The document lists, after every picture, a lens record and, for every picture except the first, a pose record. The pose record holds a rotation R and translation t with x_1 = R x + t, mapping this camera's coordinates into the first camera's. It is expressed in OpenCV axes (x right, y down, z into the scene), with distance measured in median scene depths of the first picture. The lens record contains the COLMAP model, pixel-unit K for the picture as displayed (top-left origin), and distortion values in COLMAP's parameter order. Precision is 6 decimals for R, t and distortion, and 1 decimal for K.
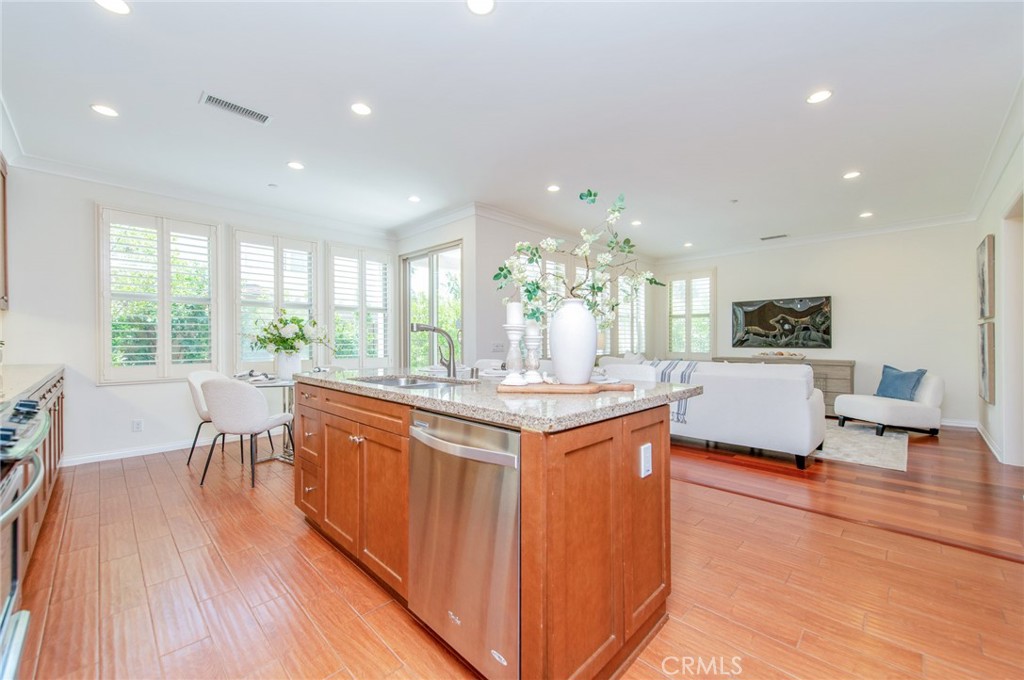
lens RADIAL K [[403.8, 0, 512.2], [0, 403.8, 340.8], [0, 0, 1]] dist [0.002716, -0.000239]
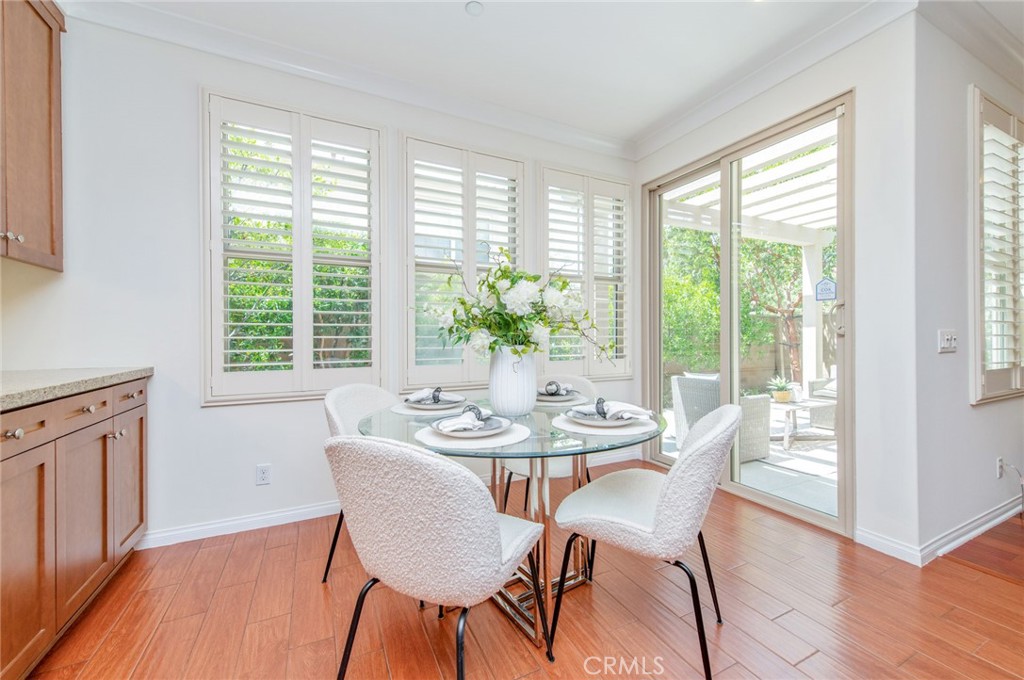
lens RADIAL K [[403.8, 0, 513.6], [0, 403.8, 335.9], [0, 0, 1]] dist [0.002716, -0.000239]
pose [[0.945583, -0.004098, -0.325356, -0.409290], [0.004149, 0.999991, -0.000539, 0.012875], [0.325355, -0.000840, 0.945591, 0.588678]]
